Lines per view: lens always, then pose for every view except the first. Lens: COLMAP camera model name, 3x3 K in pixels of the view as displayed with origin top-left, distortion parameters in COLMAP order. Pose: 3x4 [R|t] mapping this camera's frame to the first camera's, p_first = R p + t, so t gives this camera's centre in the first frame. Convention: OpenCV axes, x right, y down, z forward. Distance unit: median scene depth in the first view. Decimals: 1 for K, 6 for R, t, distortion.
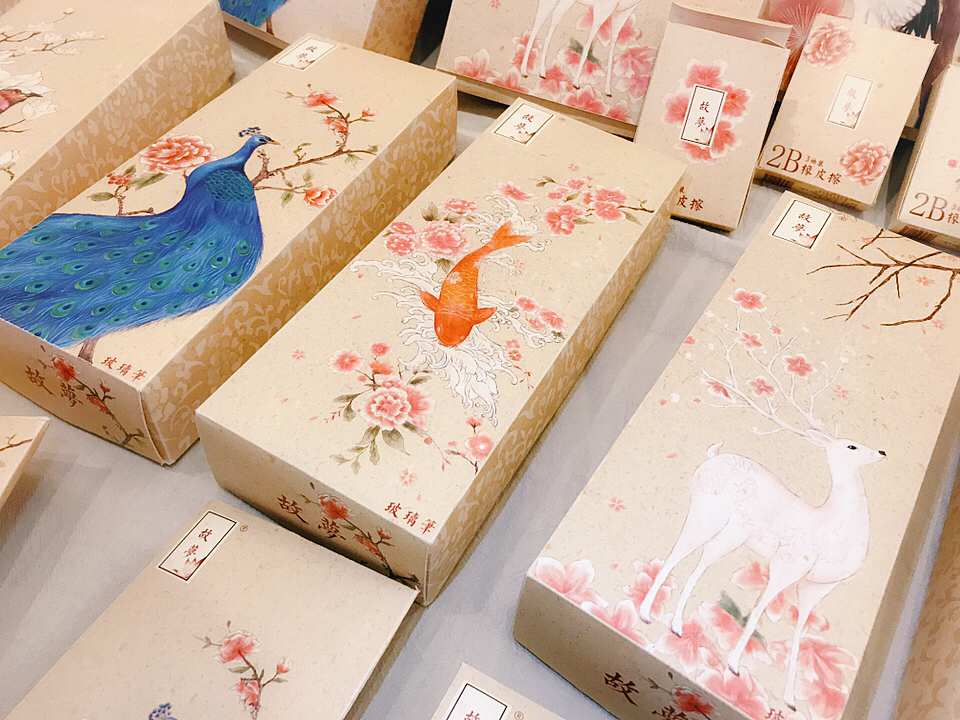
lens RADIAL K [[826.6, 0, 480.0], [0, 826.6, 360.0], [0, 0, 1]] dist [0.074981, -0.186115]
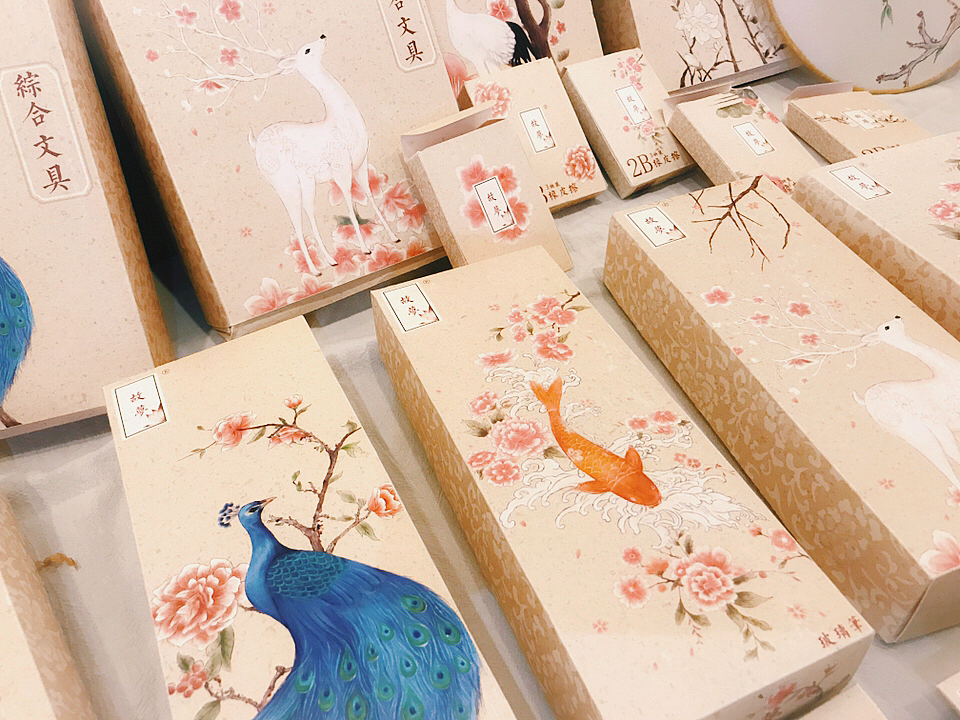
lens RADIAL K [[826.6, 0, 480.0], [0, 826.6, 360.0], [0, 0, 1]] dist [0.074981, -0.186115]
pose [[0.582208, -0.619605, 0.526425, -0.490406], [0.655963, 0.740515, 0.146117, -0.362255], [-0.480361, 0.260245, 0.837572, 0.199388]]
